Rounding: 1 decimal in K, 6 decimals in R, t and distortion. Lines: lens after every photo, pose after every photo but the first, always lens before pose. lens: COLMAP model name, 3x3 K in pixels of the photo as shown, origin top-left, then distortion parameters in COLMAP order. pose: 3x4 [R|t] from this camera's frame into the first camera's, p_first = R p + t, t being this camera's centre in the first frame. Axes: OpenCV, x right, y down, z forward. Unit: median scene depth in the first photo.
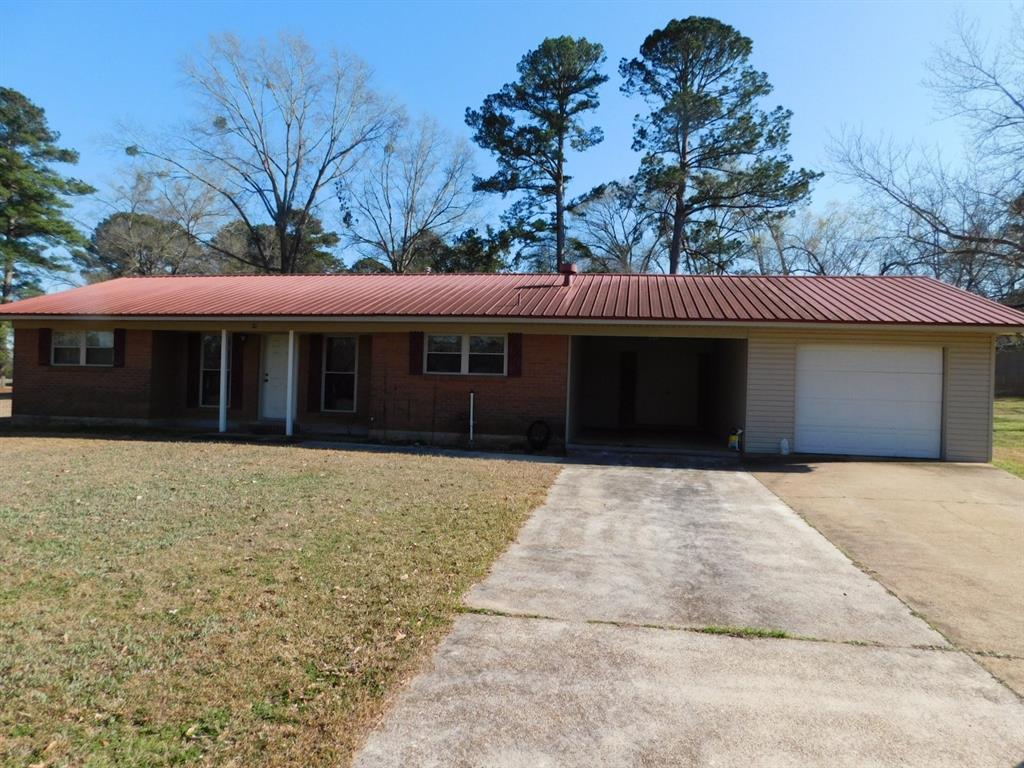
lens RADIAL K [[673.9, 0, 518.2], [0, 673.9, 382.4], [0, 0, 1]] dist [-0.076721, 0.063870]
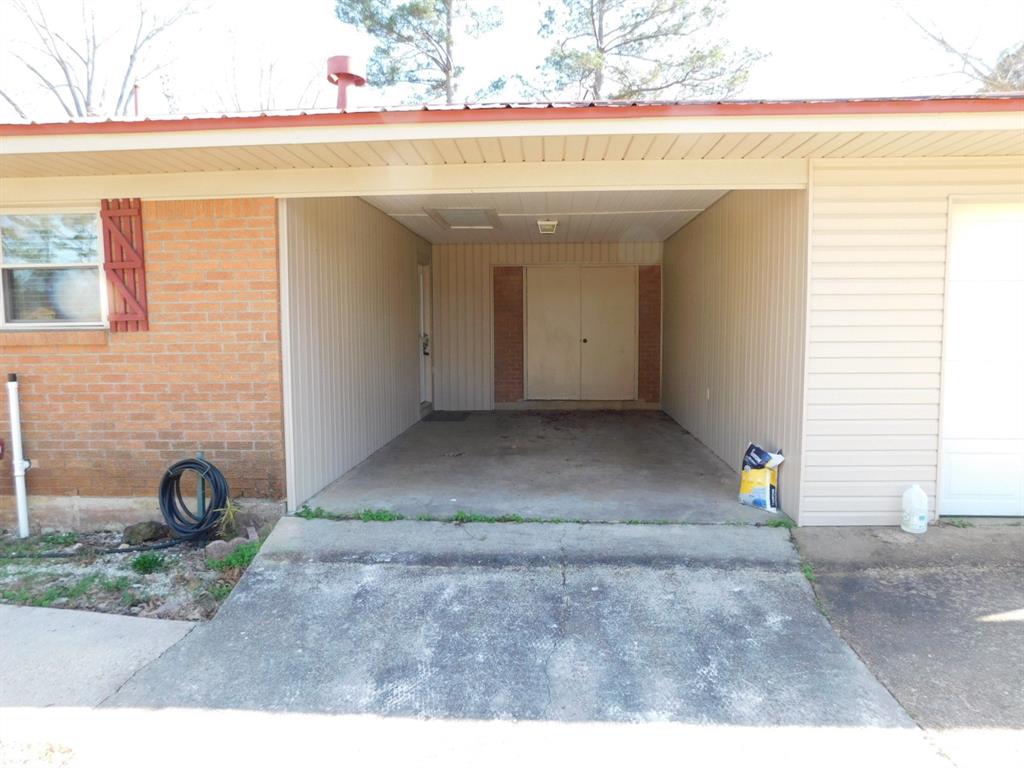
lens RADIAL K [[673.9, 0, 518.2], [0, 673.9, 382.4], [0, 0, 1]] dist [-0.076721, 0.063870]
pose [[0.992943, -0.046722, 0.109002, 0.040074], [0.036586, 0.994974, 0.093207, -0.001470], [-0.112809, -0.088561, 0.989662, 0.169732]]
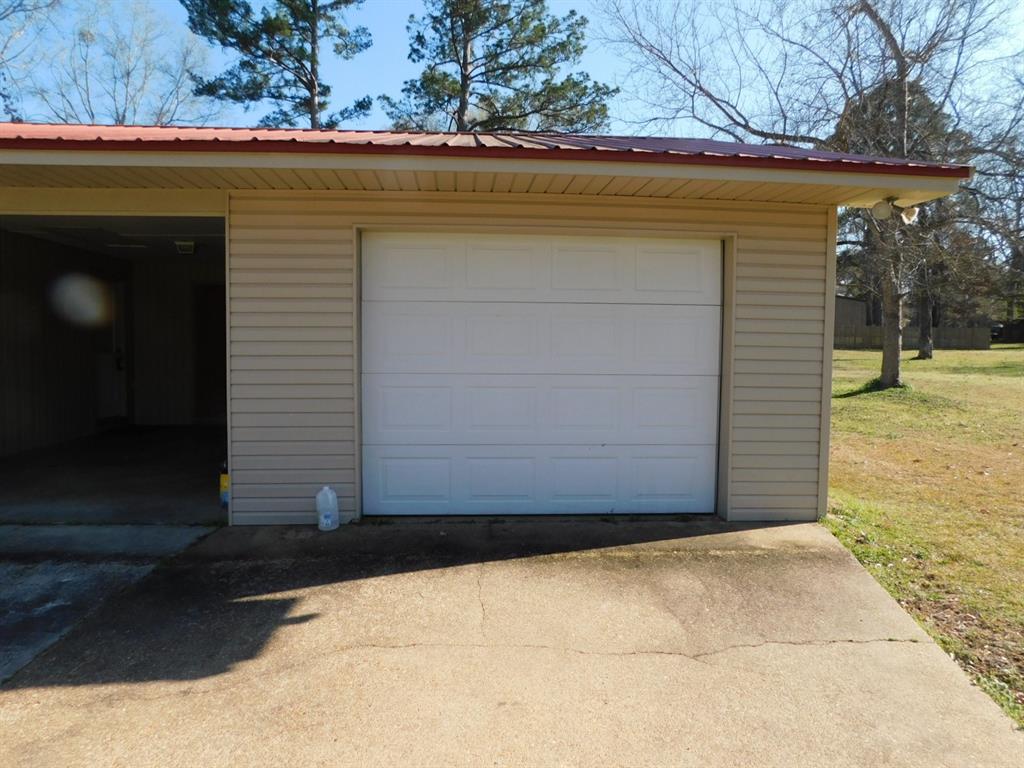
lens RADIAL K [[673.9, 0, 518.2], [0, 673.9, 382.4], [0, 0, 1]] dist [-0.076721, 0.063870]
pose [[0.971186, -0.036474, 0.235516, 0.101462], [0.021182, 0.997519, 0.067136, 0.000870], [-0.237380, -0.060213, 0.969549, 0.150615]]
